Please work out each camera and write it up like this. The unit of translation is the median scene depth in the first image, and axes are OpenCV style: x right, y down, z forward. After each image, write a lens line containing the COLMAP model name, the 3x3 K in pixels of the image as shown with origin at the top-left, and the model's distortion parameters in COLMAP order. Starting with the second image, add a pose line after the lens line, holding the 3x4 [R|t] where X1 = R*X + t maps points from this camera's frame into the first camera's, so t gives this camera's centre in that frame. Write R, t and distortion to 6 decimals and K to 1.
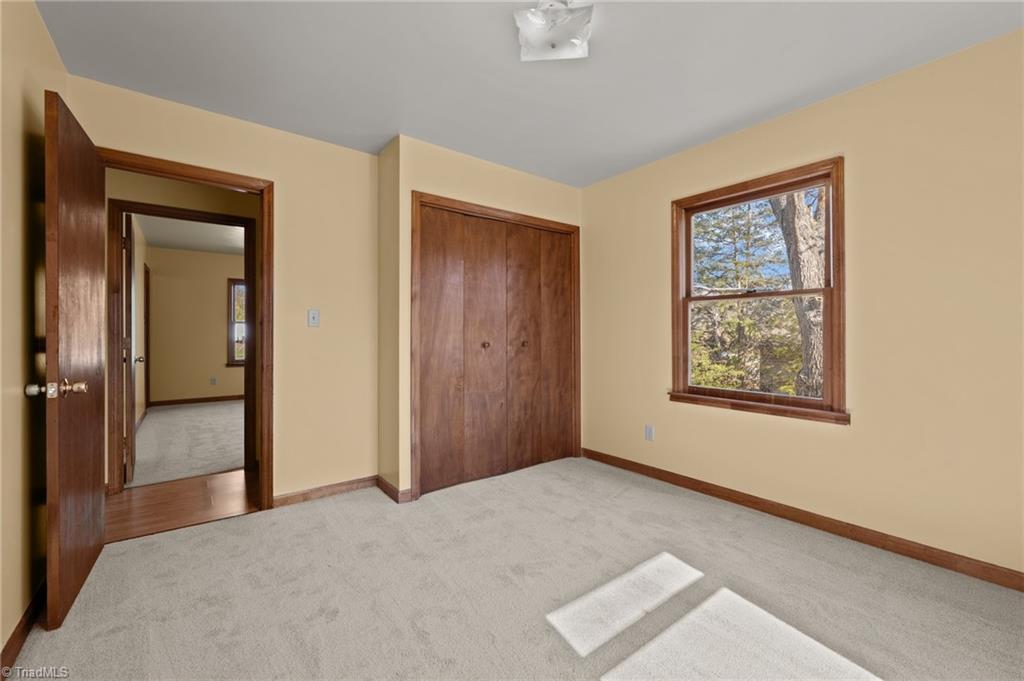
lens RADIAL K [[422.7, 0, 513.4], [0, 422.7, 332.4], [0, 0, 1]] dist [0.000752, 0.000070]
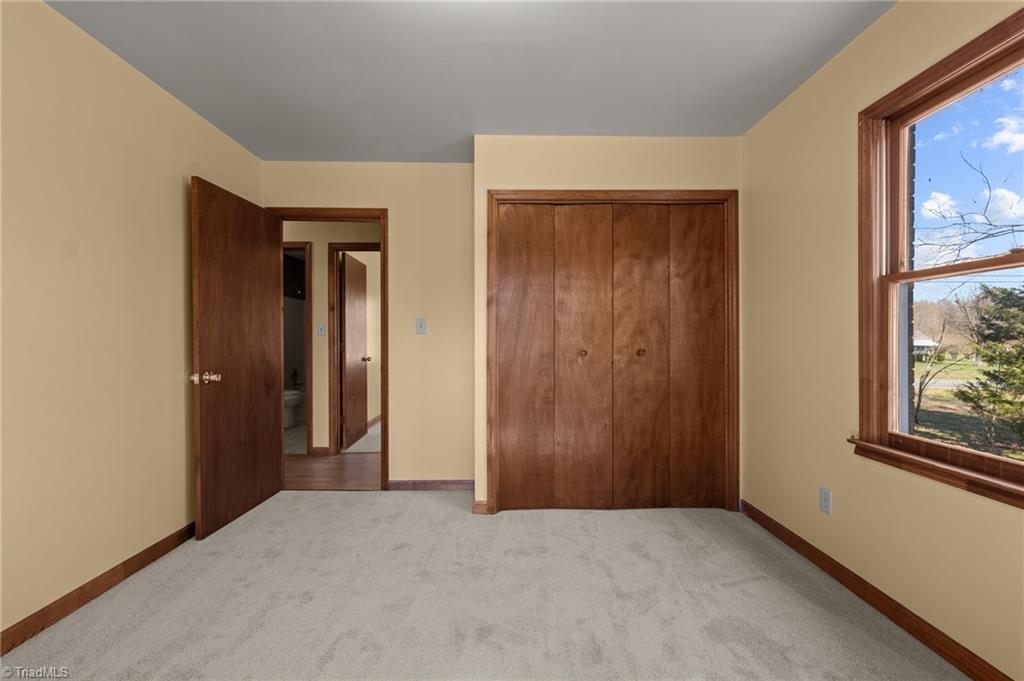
lens RADIAL K [[418.6, 0, 512.0], [0, 418.6, 340.5], [0, 0, 1]] dist [0.001050, -0.000255]
pose [[0.799448, 0.000465, -0.600735, 0.341439], [0.003075, 0.999983, 0.004867, -0.000007], [0.600728, -0.005738, 0.799433, 0.250983]]
